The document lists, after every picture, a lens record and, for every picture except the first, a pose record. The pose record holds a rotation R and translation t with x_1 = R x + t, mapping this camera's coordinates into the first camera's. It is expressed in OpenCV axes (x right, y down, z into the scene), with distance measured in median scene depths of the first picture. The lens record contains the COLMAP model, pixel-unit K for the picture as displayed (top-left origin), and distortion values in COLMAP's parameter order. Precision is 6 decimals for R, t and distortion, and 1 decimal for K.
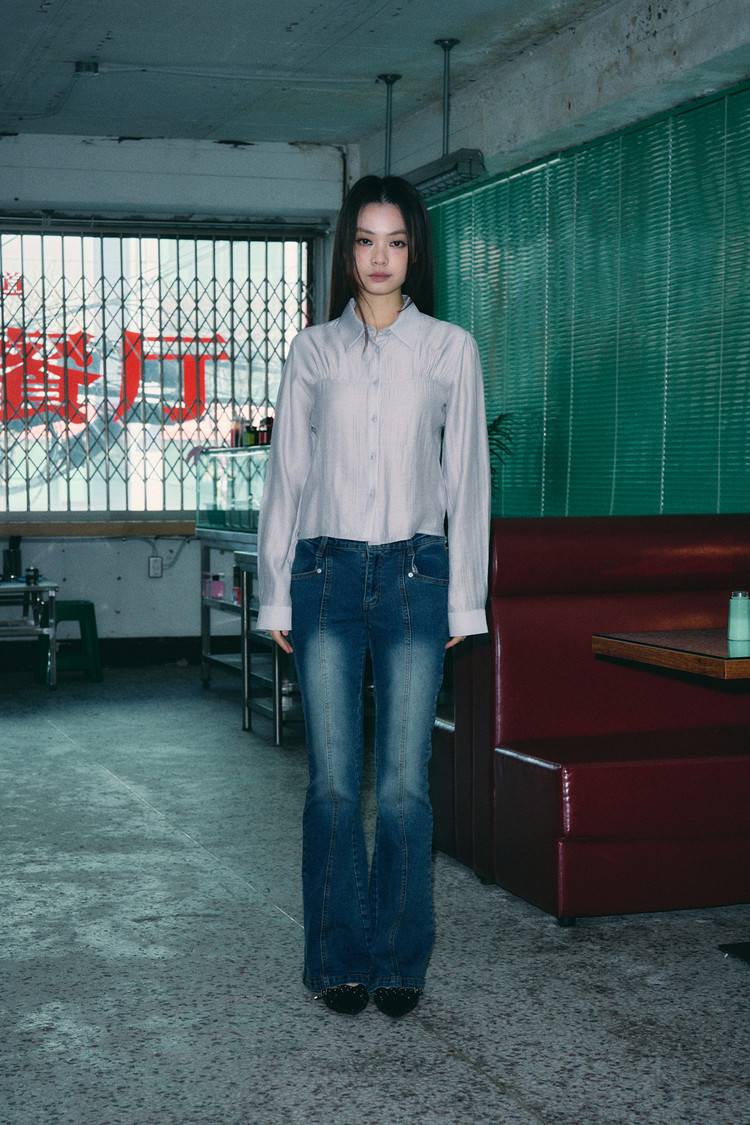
lens RADIAL K [[1913.6, 0, 375.2], [0, 1913.6, 575.0], [0, 0, 1]] dist [-0.080335, 0.000000]
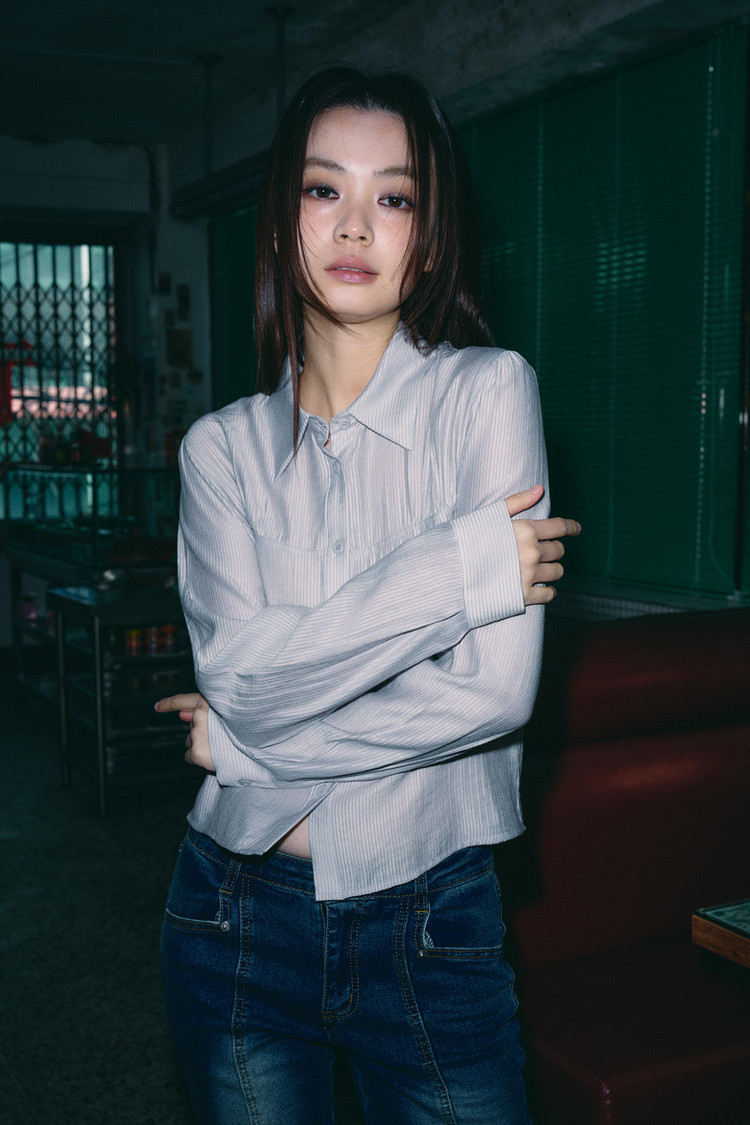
lens RADIAL K [[1563.3, 0, 411.1], [0, 1563.3, 577.3], [0, 0, 1]] dist [0.009095, 0.000000]
pose [[0.987816, -0.022234, 0.154031, -0.017819], [0.017341, 0.999303, 0.033043, -0.039329], [-0.154658, -0.029970, 0.987513, 0.249293]]
